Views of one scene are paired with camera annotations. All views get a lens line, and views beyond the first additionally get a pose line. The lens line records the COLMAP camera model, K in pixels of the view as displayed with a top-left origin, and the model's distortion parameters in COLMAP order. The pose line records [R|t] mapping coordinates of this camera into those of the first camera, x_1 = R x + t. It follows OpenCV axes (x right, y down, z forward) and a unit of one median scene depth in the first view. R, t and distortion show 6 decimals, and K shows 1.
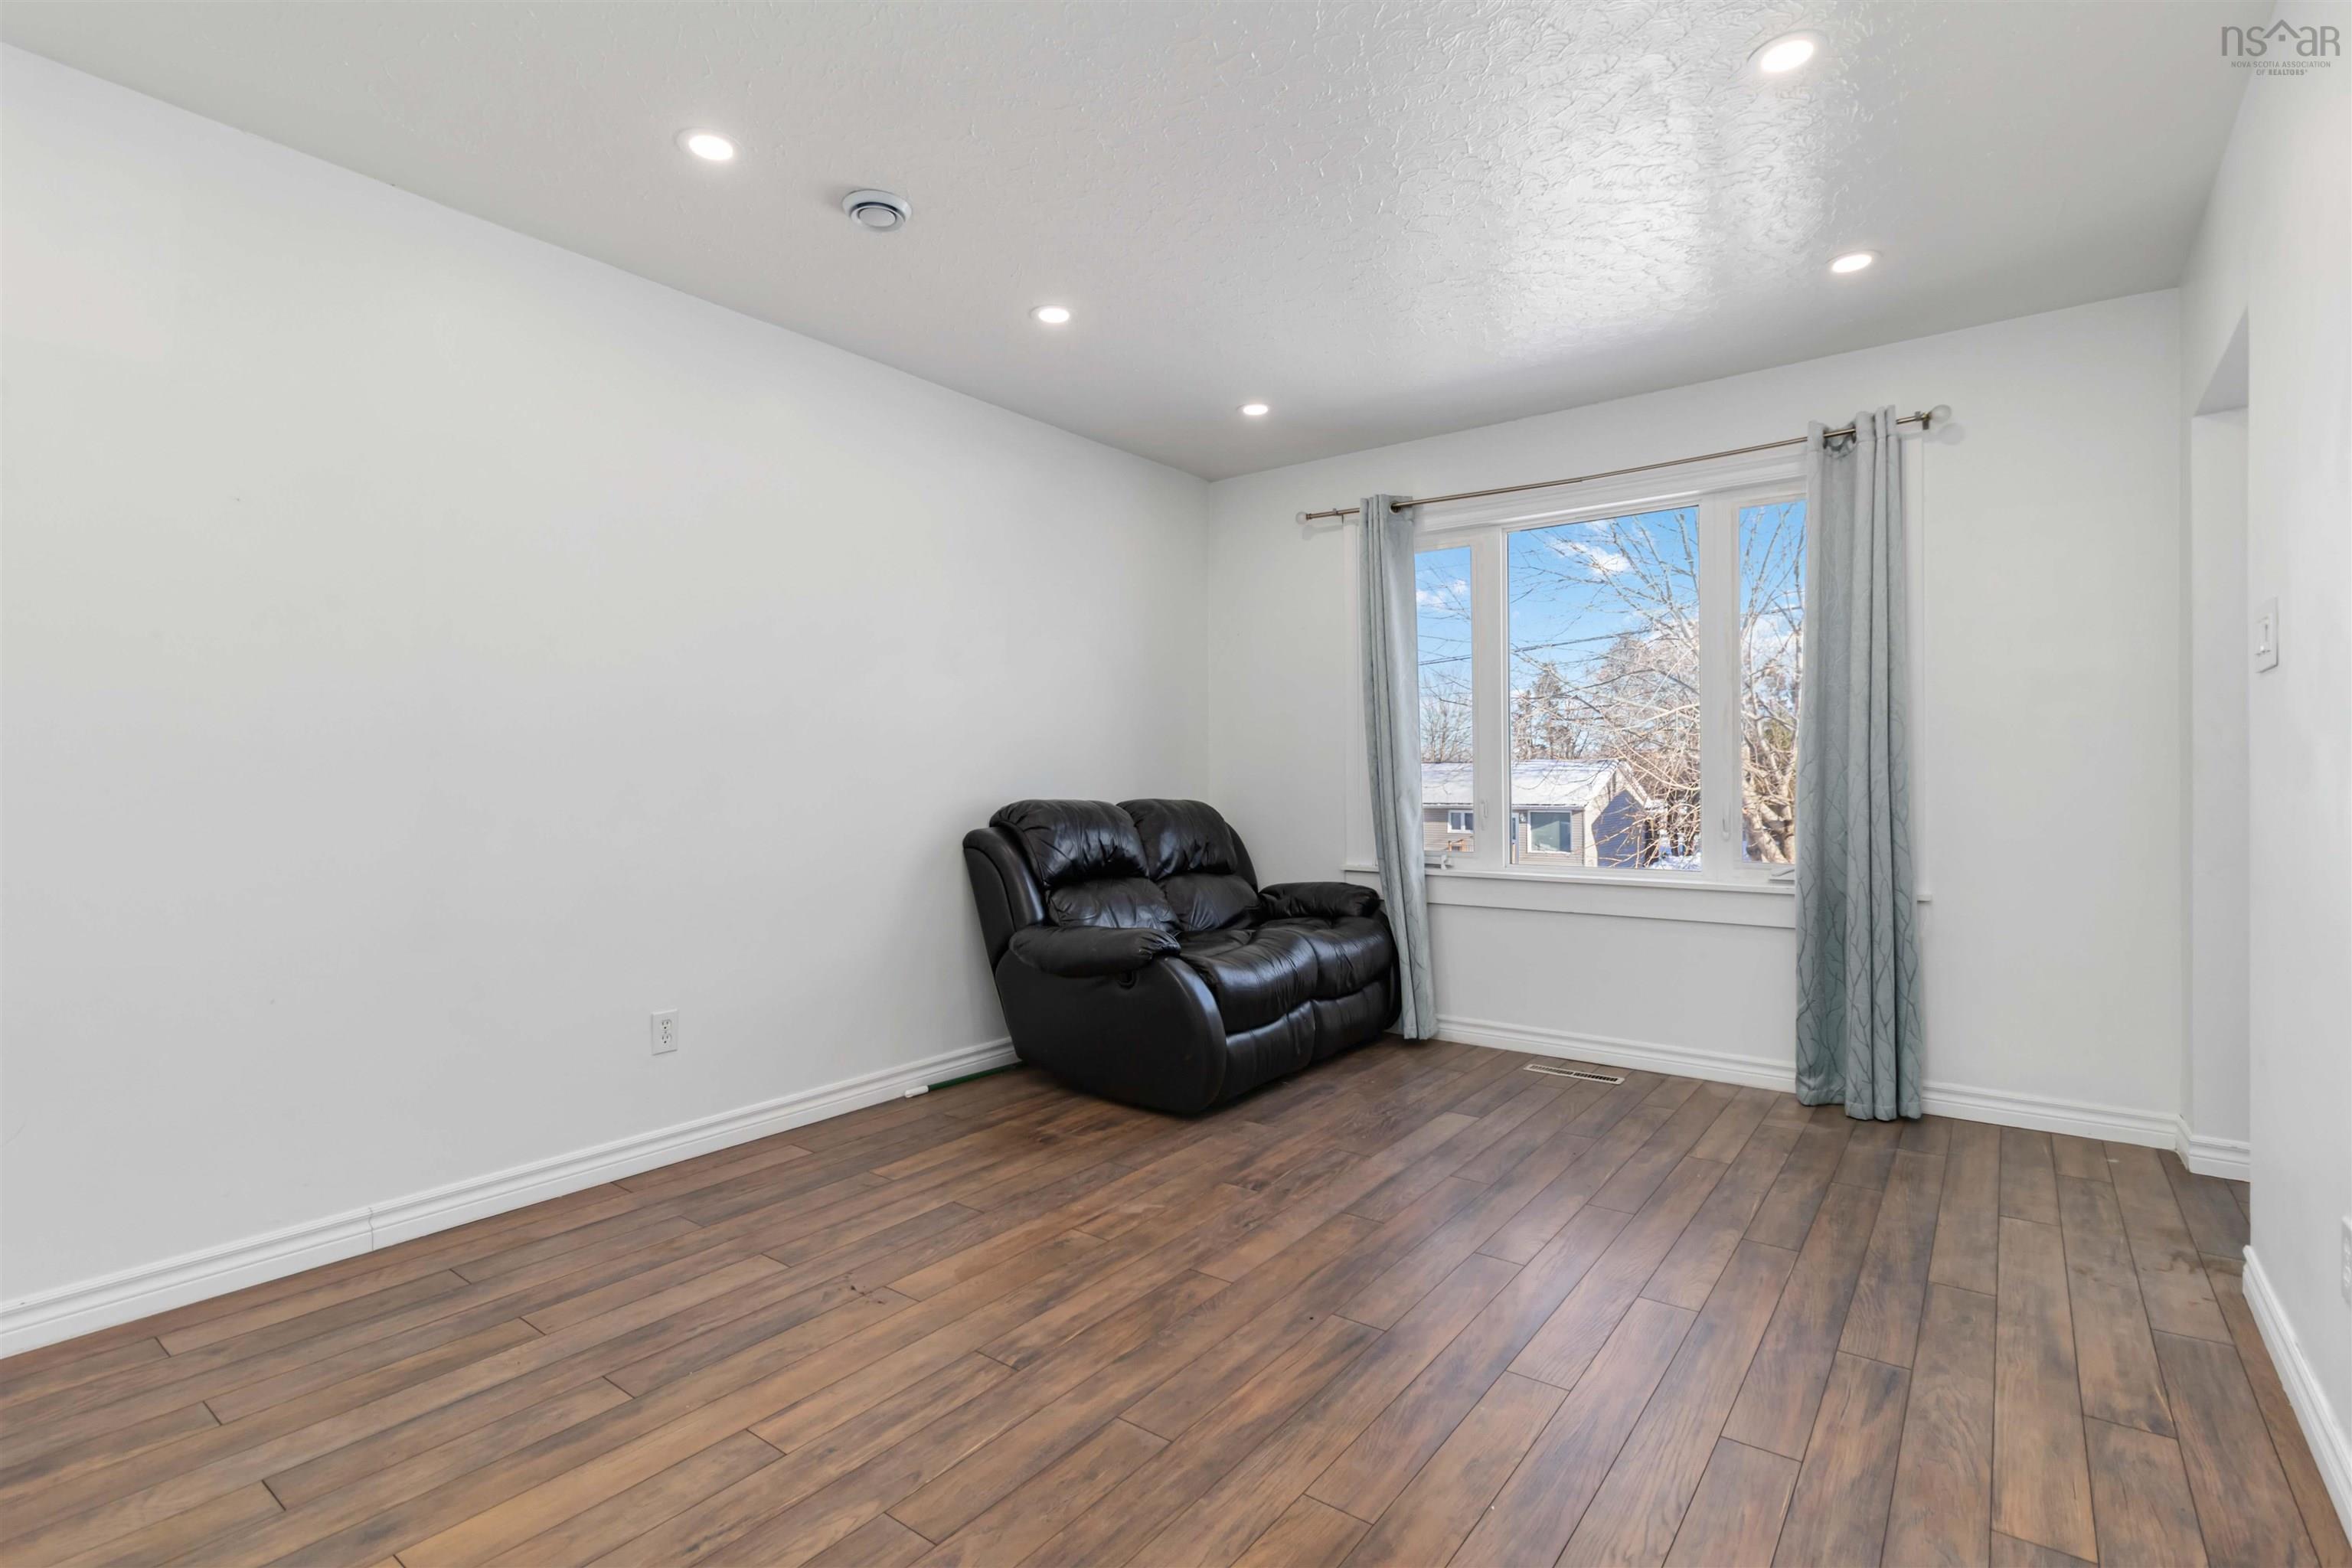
lens RADIAL K [[1089.8, 0, 1163.8], [0, 1089.8, 773.8], [0, 0, 1]] dist [0.000682, -0.000090]
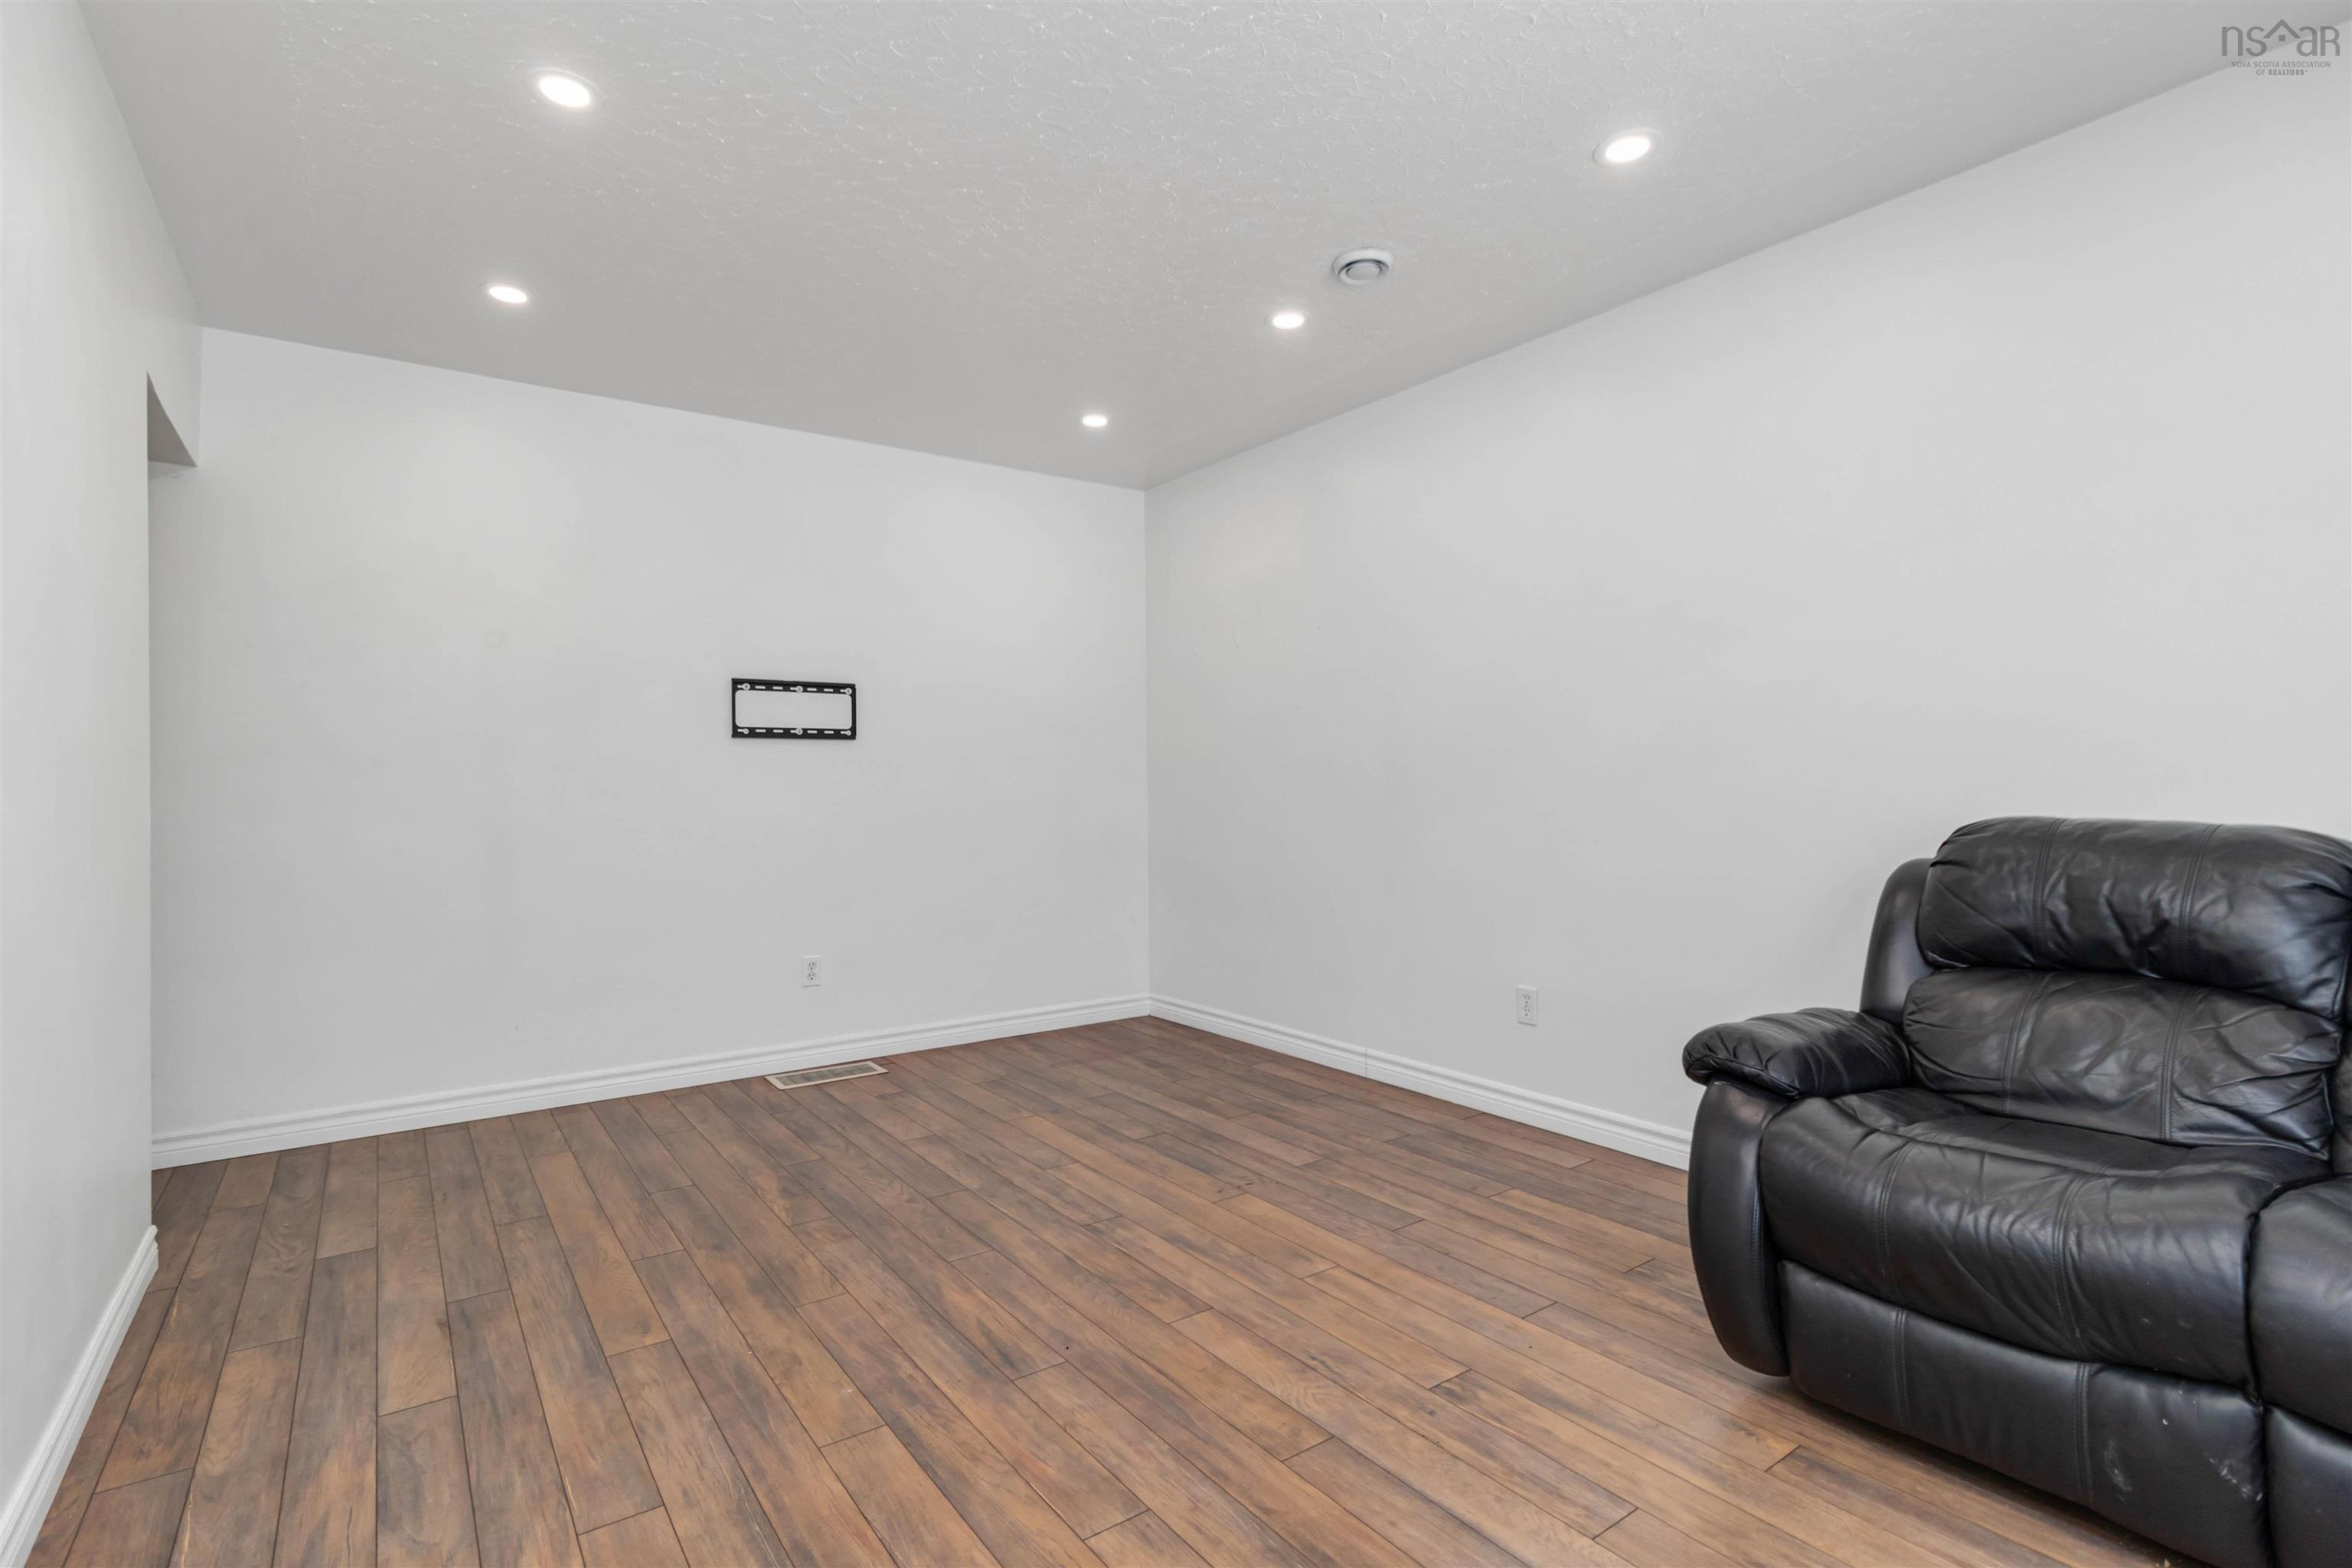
lens RADIAL K [[1089.8, 0, 1163.8], [0, 1089.8, 773.8], [0, 0, 1]] dist [0.000682, -0.000090]
pose [[-0.284037, -0.003422, -0.958807, 0.892045], [0.013376, 0.999882, -0.007531, -0.000499], [0.958720, -0.014964, -0.283958, 1.171202]]
